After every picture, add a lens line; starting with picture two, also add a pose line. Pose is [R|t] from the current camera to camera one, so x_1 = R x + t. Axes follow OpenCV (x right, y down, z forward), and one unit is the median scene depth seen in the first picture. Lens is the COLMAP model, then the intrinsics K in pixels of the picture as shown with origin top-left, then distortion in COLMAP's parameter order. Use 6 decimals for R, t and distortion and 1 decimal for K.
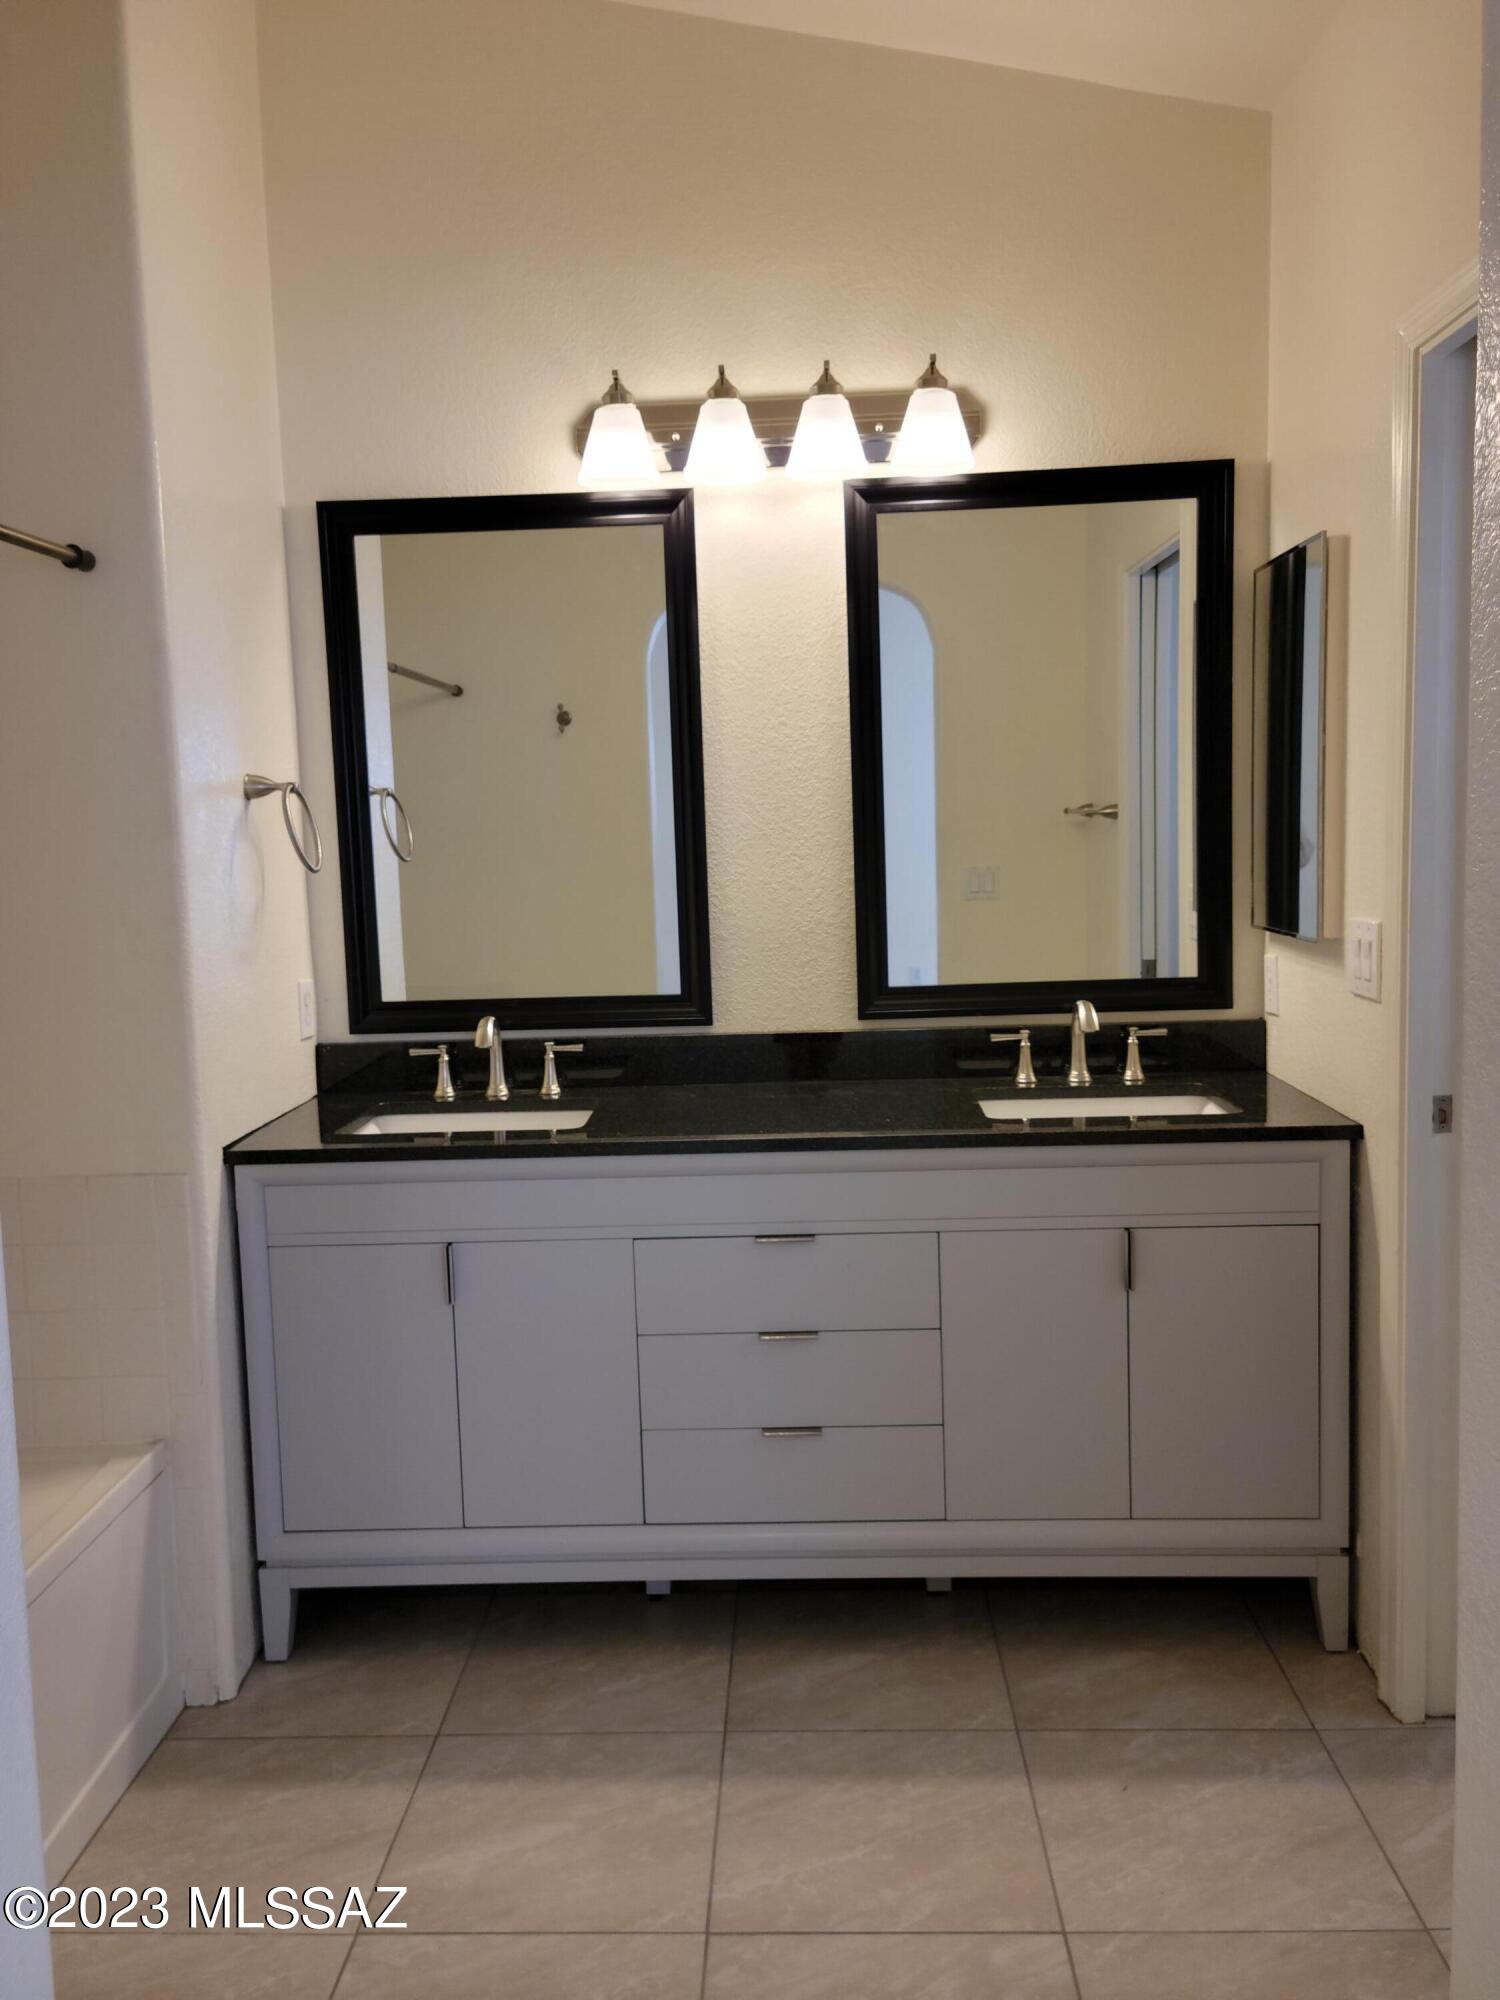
lens RADIAL K [[1599.3, 0, 759.1], [0, 1599.3, 979.0], [0, 0, 1]] dist [0.088498, -0.103017]
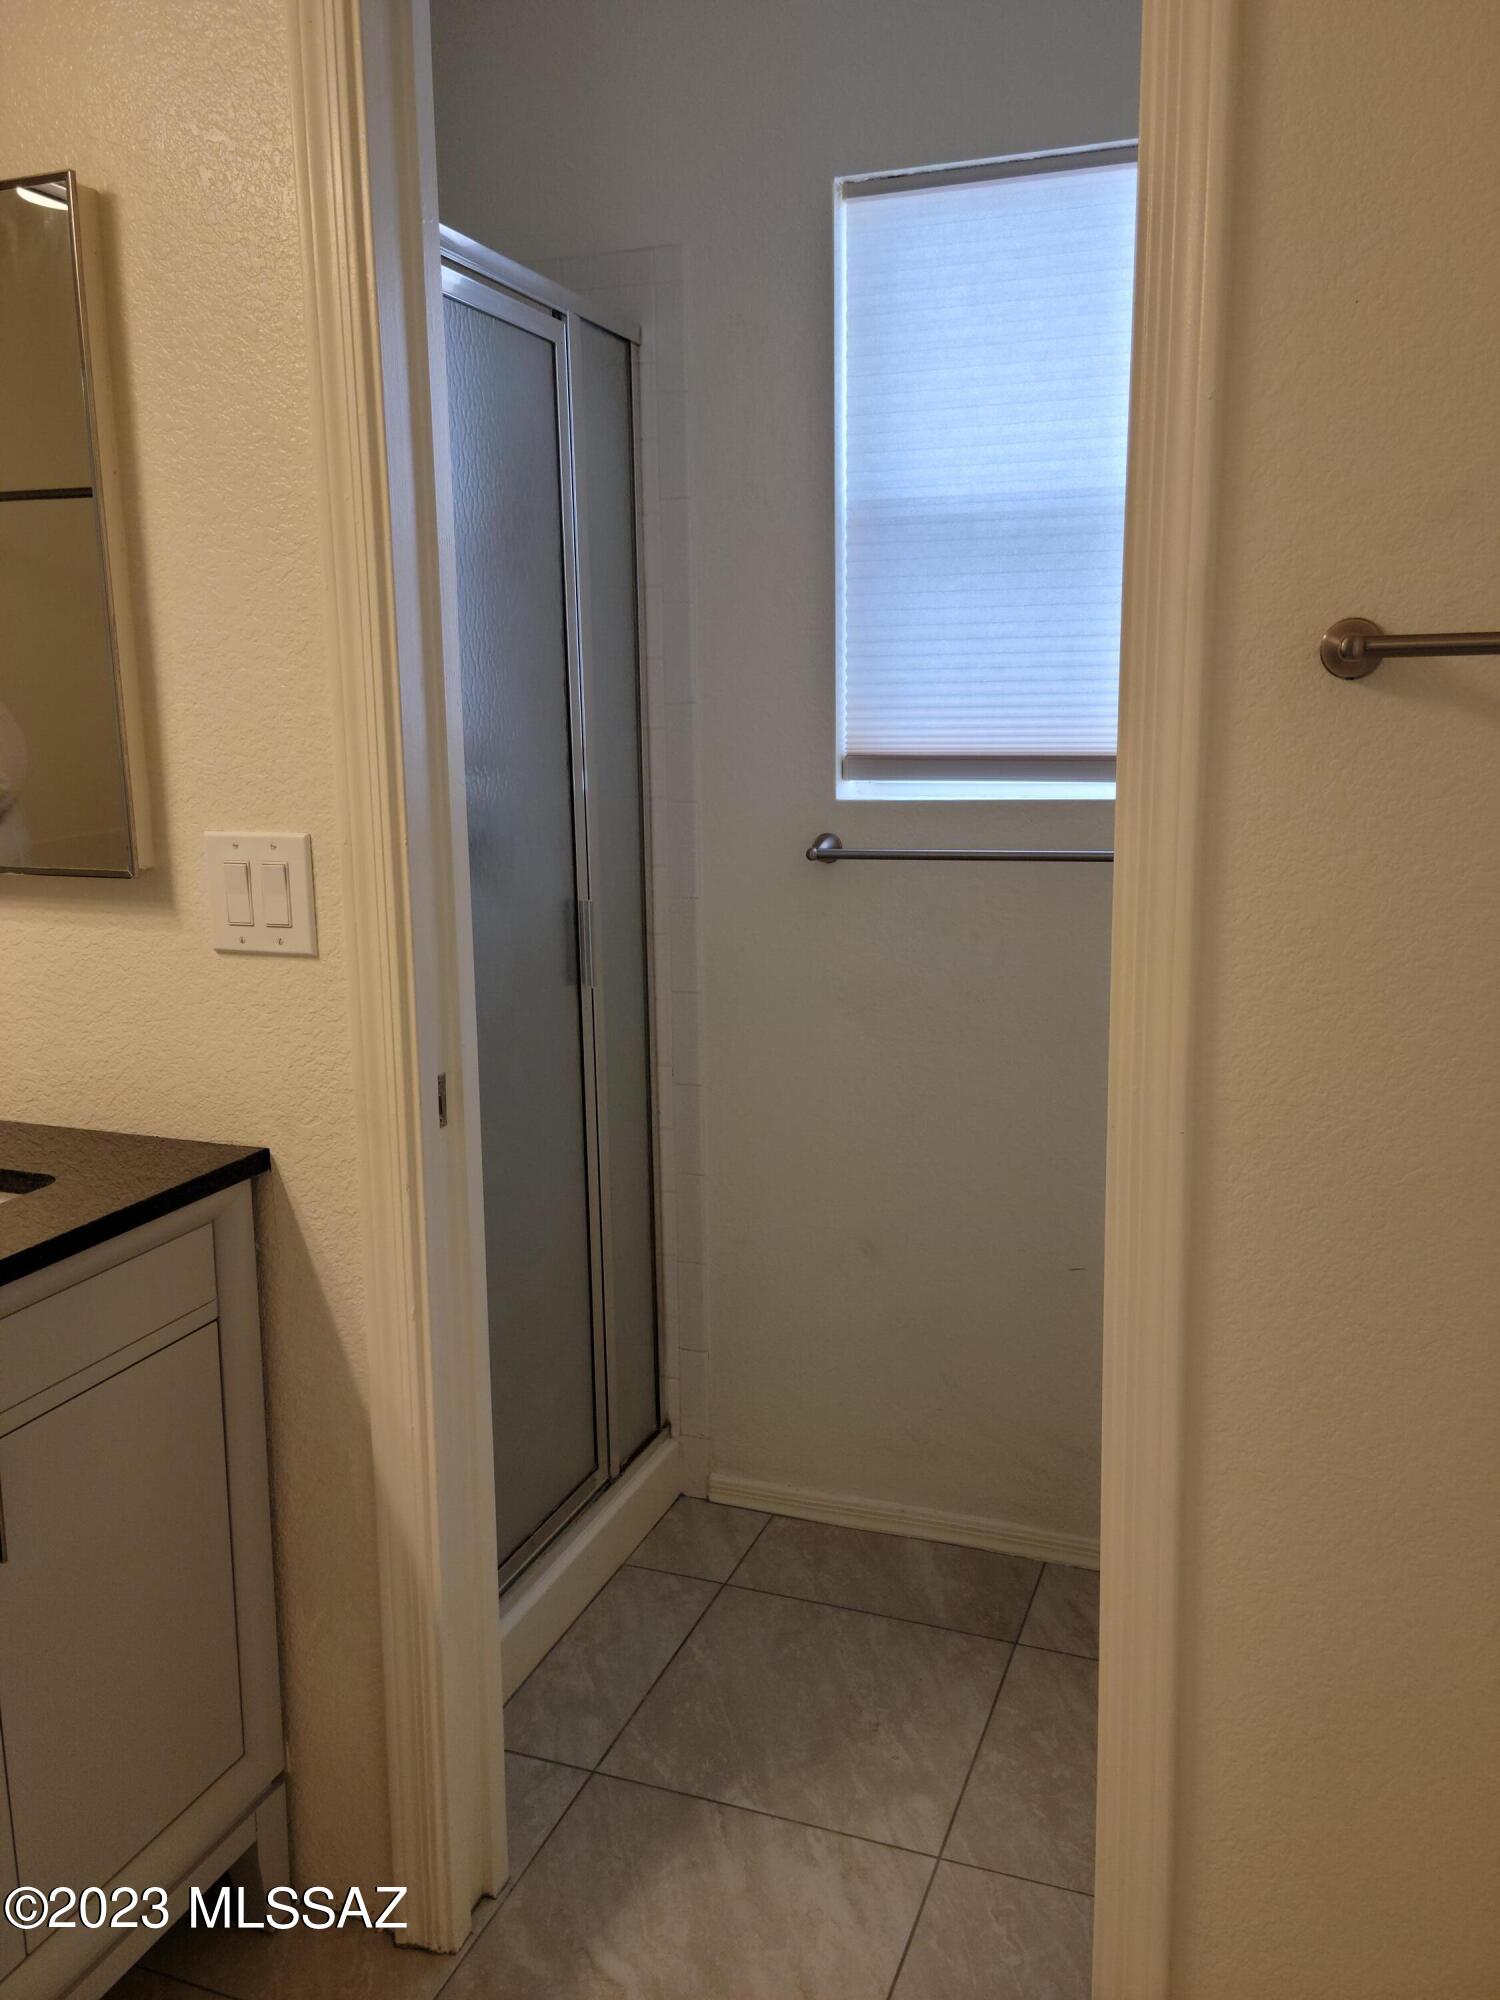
lens RADIAL K [[1599.3, 0, 760.4], [0, 1599.3, 968.9], [0, 0, 1]] dist [0.088498, -0.103017]
pose [[0.314816, -0.142766, 0.938354, -0.165894], [0.101163, 0.988039, 0.116385, -0.037238], [-0.943746, 0.058287, 0.325493, 0.603015]]
